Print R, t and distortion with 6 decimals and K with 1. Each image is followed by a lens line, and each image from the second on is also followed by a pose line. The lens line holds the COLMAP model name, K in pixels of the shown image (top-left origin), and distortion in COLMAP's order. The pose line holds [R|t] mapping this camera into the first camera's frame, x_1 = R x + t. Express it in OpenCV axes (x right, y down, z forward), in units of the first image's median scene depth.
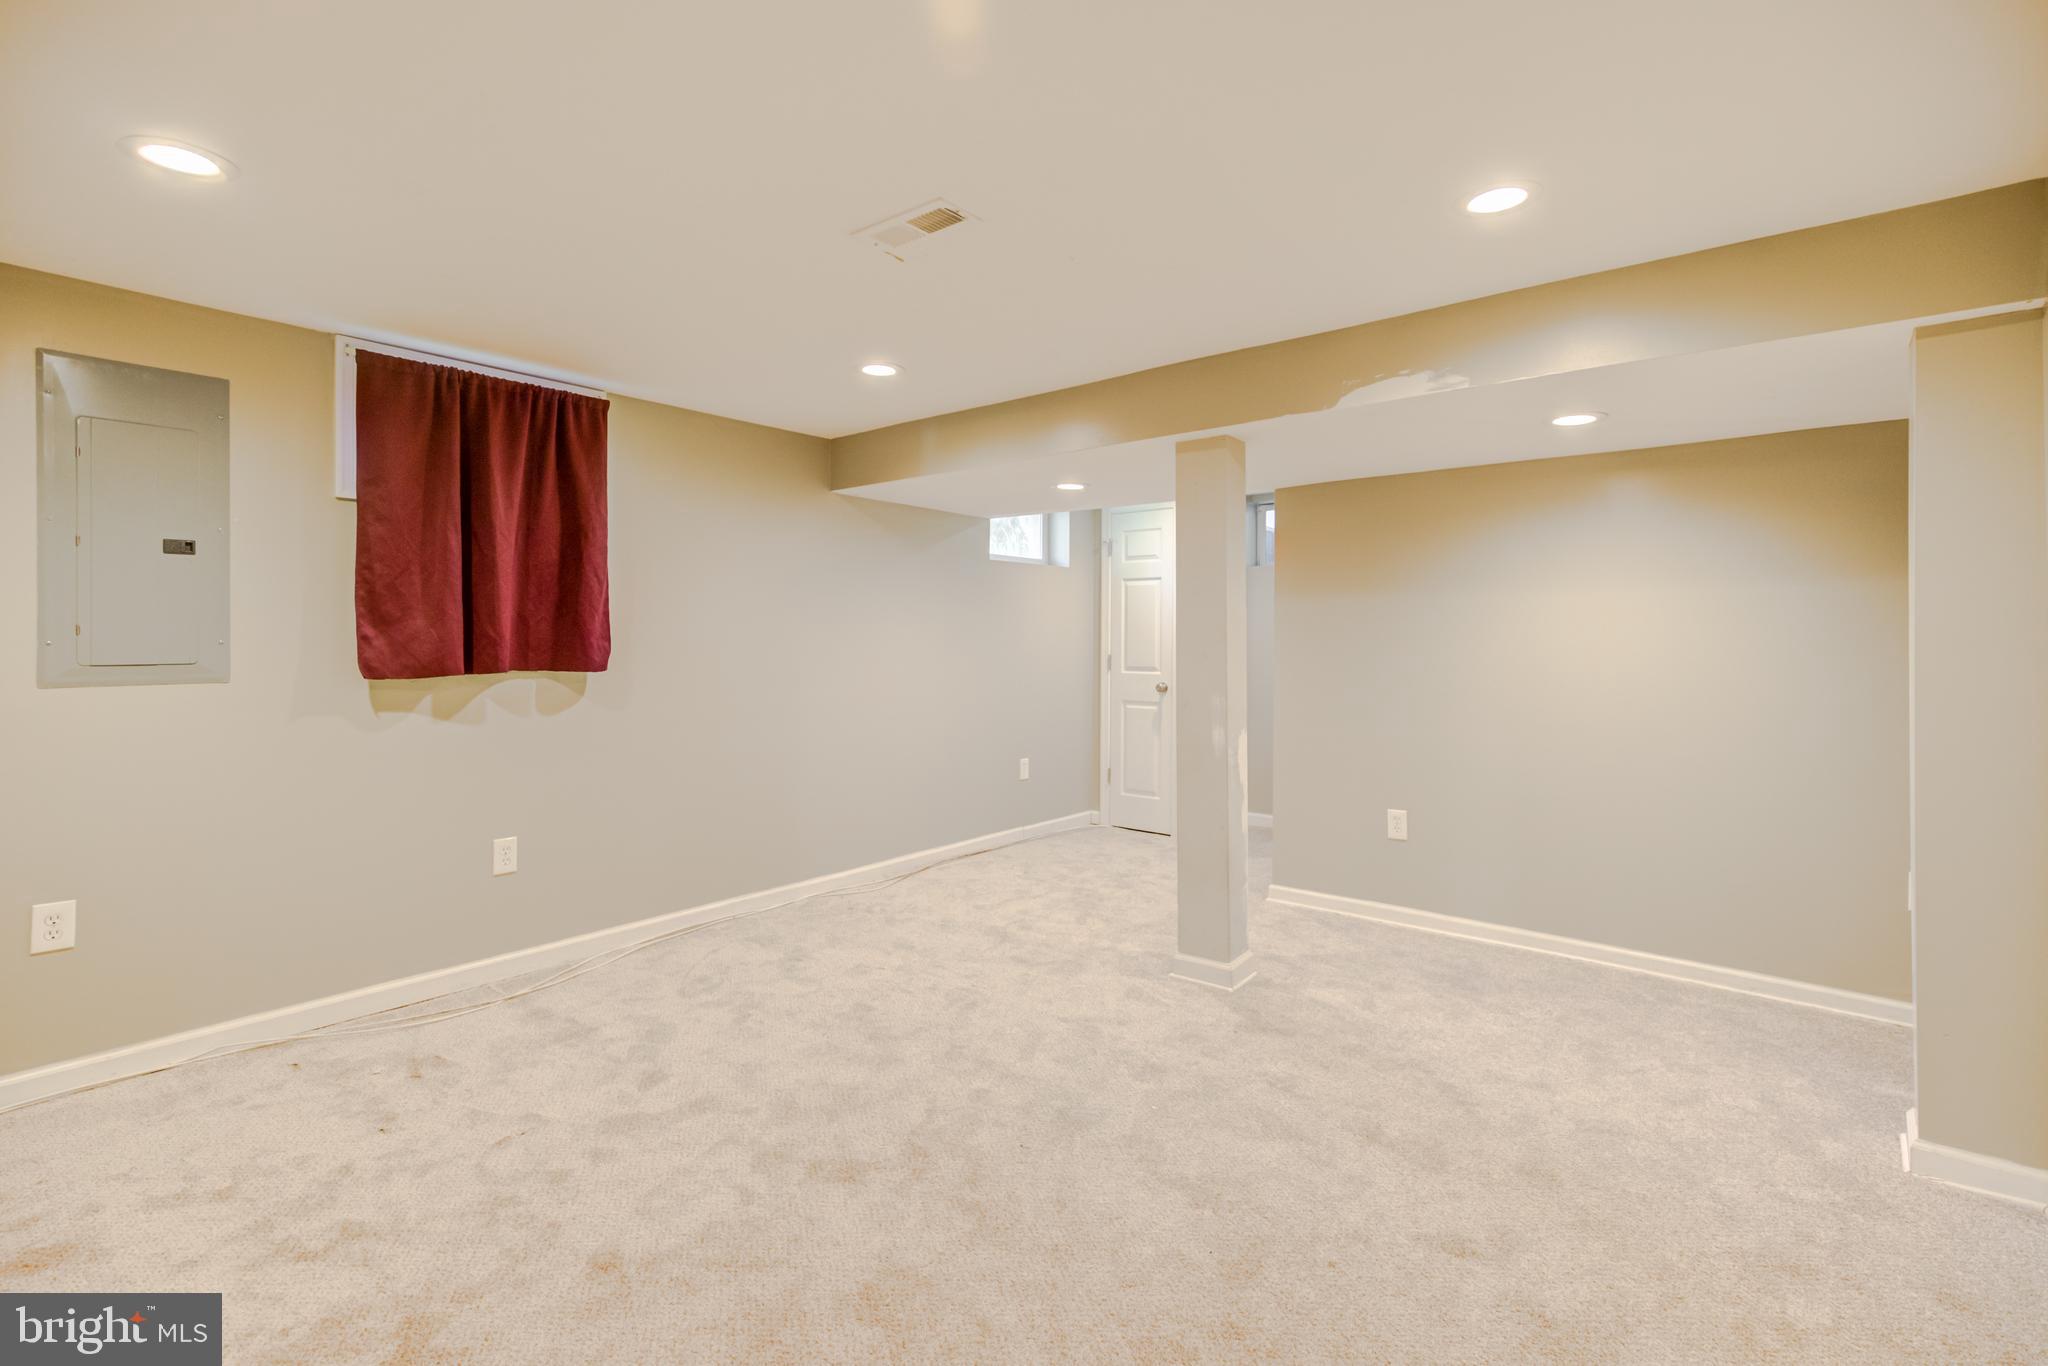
lens RADIAL K [[962.0, 0, 1021.3], [0, 962.0, 639.4], [0, 0, 1]] dist [0.031585, 0.015130]
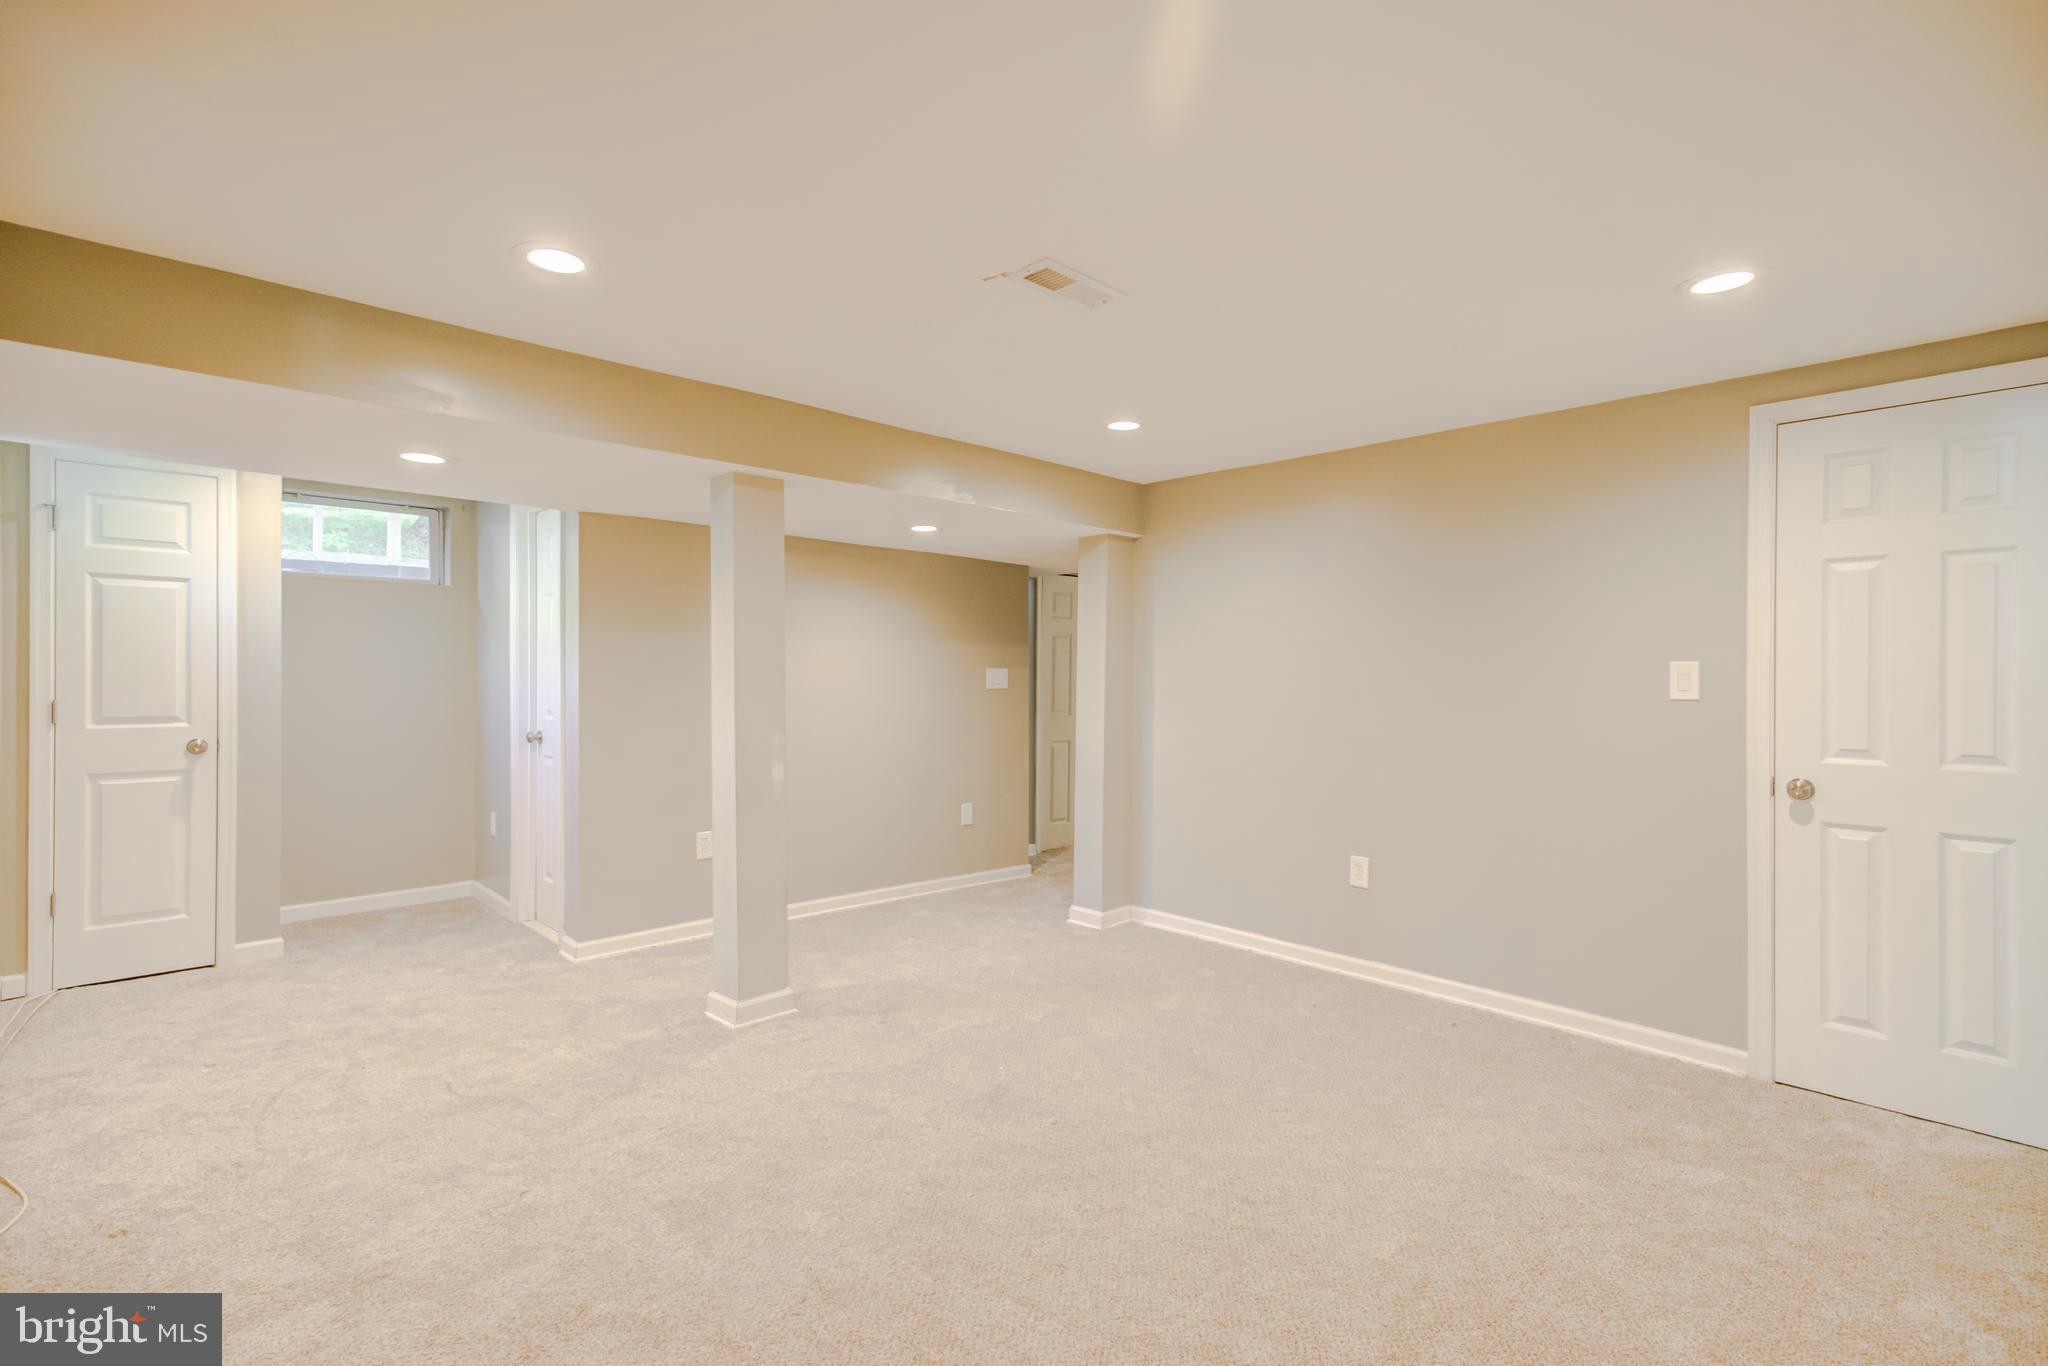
lens RADIAL K [[939.4, 0, 1024.0], [0, 939.4, 683.0], [0, 0, 1]] dist [0.001595, 0.014119]
pose [[0.112927, -0.005895, 0.993586, -0.435301], [-0.007194, 0.999951, 0.006751, -0.001973], [-0.993577, -0.007910, 0.112879, 0.362311]]
